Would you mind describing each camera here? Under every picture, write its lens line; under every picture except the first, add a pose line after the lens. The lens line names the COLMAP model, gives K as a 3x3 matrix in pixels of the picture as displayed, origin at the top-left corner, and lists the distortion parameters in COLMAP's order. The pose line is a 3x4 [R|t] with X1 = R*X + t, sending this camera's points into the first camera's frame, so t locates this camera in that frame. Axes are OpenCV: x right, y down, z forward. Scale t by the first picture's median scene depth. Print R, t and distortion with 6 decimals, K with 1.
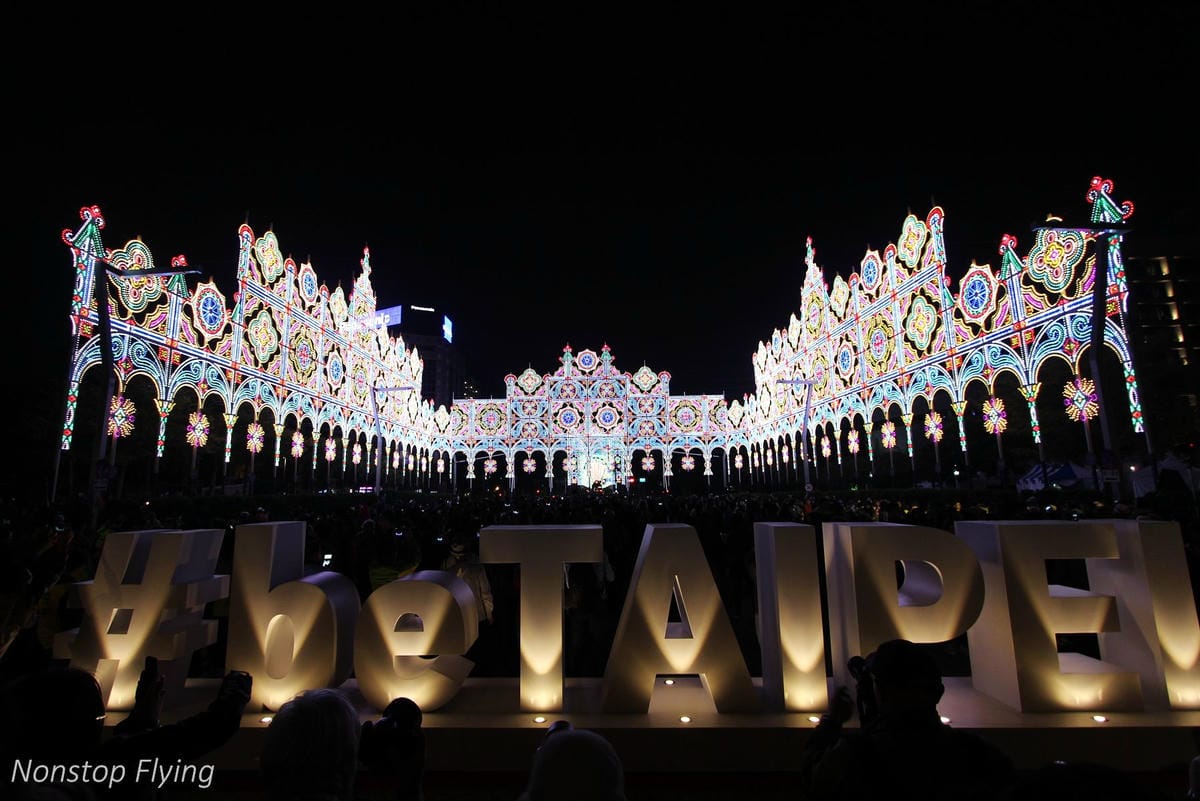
lens RADIAL K [[592.1, 0, 566.7], [0, 592.1, 375.9], [0, 0, 1]] dist [-0.050535, 0.001862]
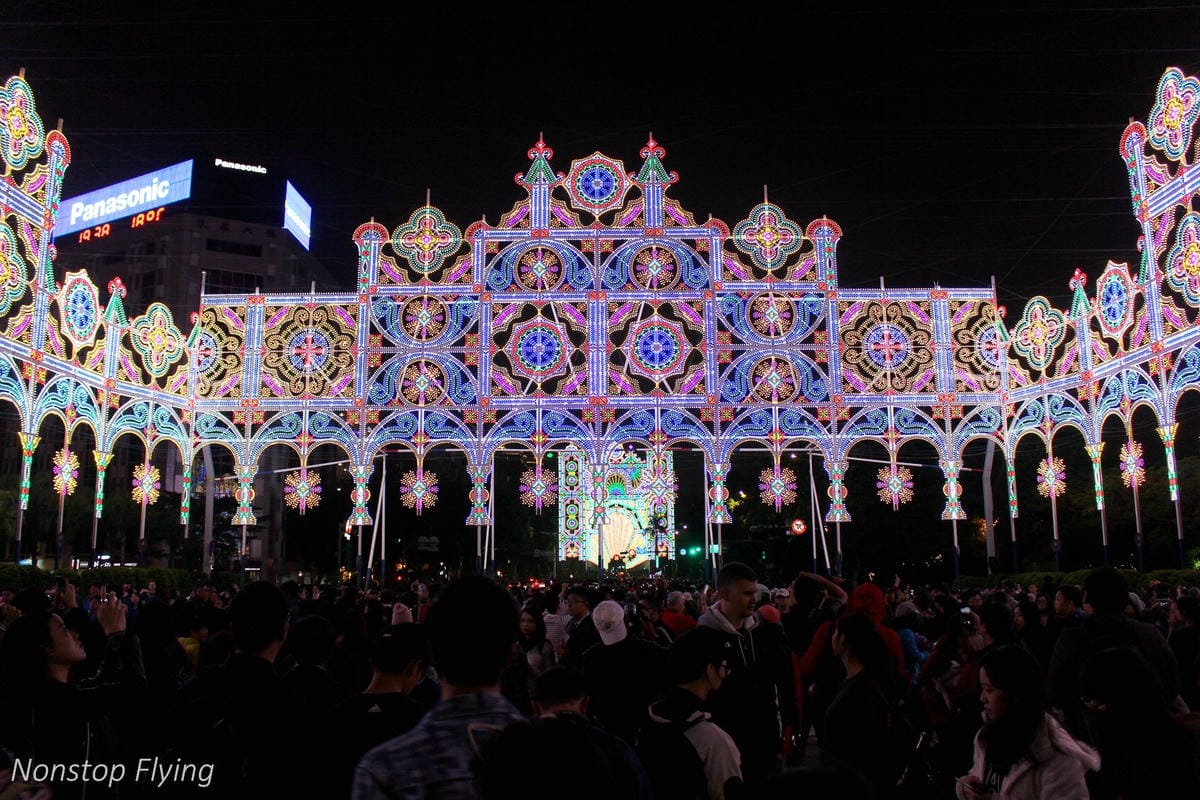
lens RADIAL K [[982.0, 0, 595.7], [0, 982.0, 388.9], [0, 0, 1]] dist [-0.133980, 0.075357]
pose [[0.999555, 0.010904, 0.027778, 0.020079], [-0.011029, 0.999930, 0.004356, 0.093034], [-0.027729, -0.004661, 0.999605, 0.456543]]
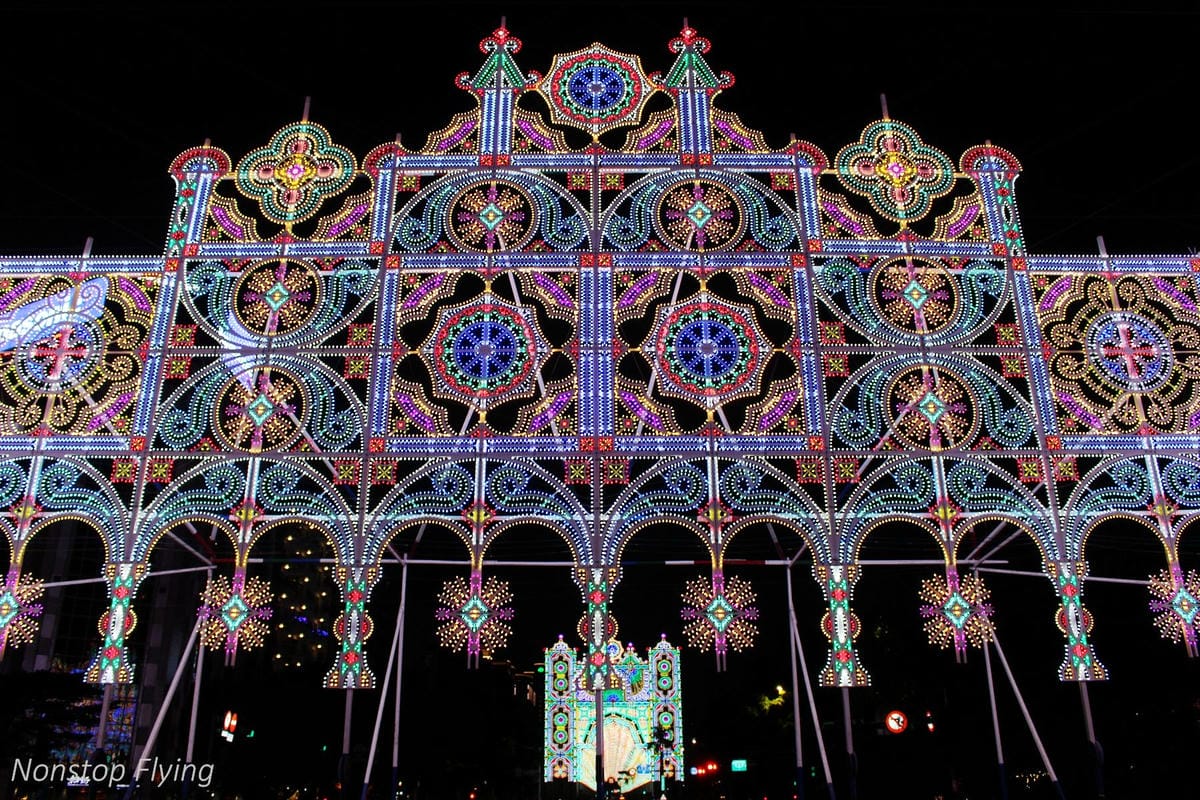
lens RADIAL K [[982.0, 0, 594.6], [0, 982.0, 398.5], [0, 0, 1]] dist [-0.133980, 0.075357]
pose [[0.999330, 0.022316, 0.029004, 0.027929], [-0.016017, 0.979331, -0.201627, 0.146866], [-0.032904, 0.201027, 0.979033, 0.731456]]
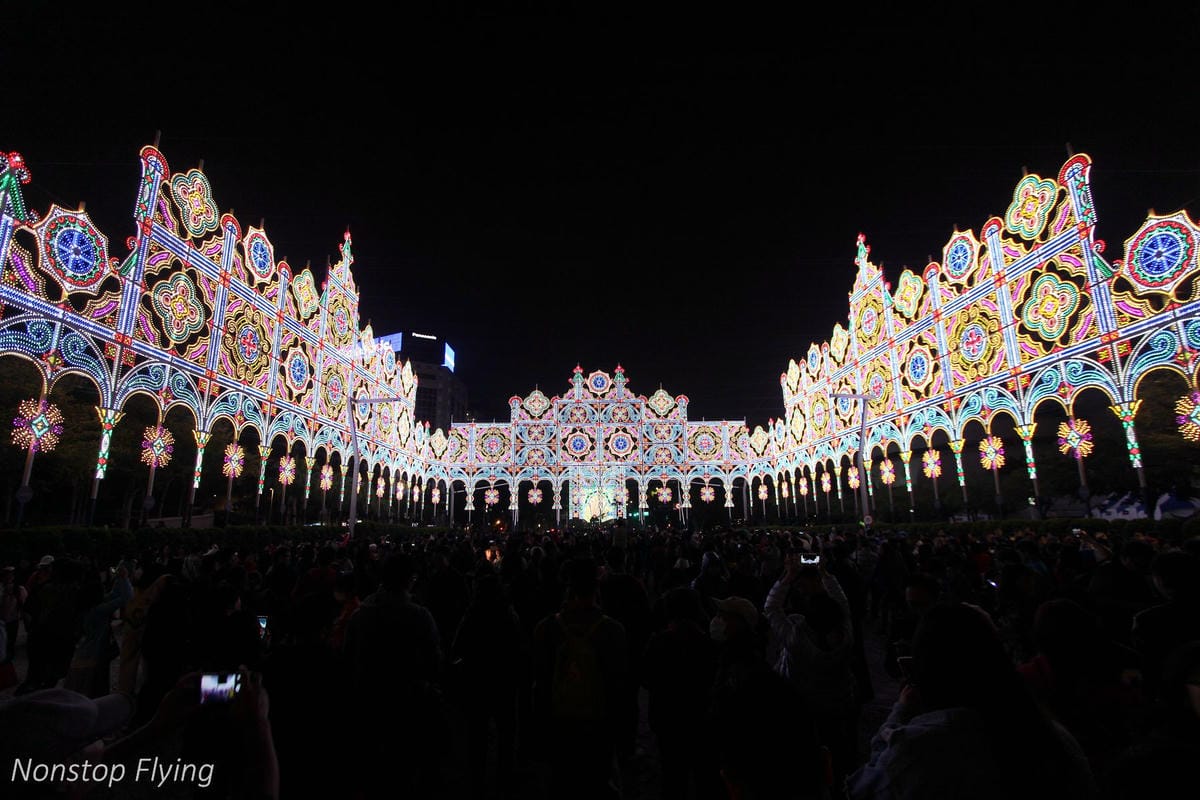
lens RADIAL K [[554.1, 0, 597.9], [0, 554.1, 397.8], [0, 0, 1]] dist [-0.019145, -0.001624]
pose [[0.998213, 0.013778, 0.058148, -0.018252], [-0.011735, 0.999307, -0.035335, 0.029965], [-0.058595, 0.034590, 0.997682, 0.141008]]
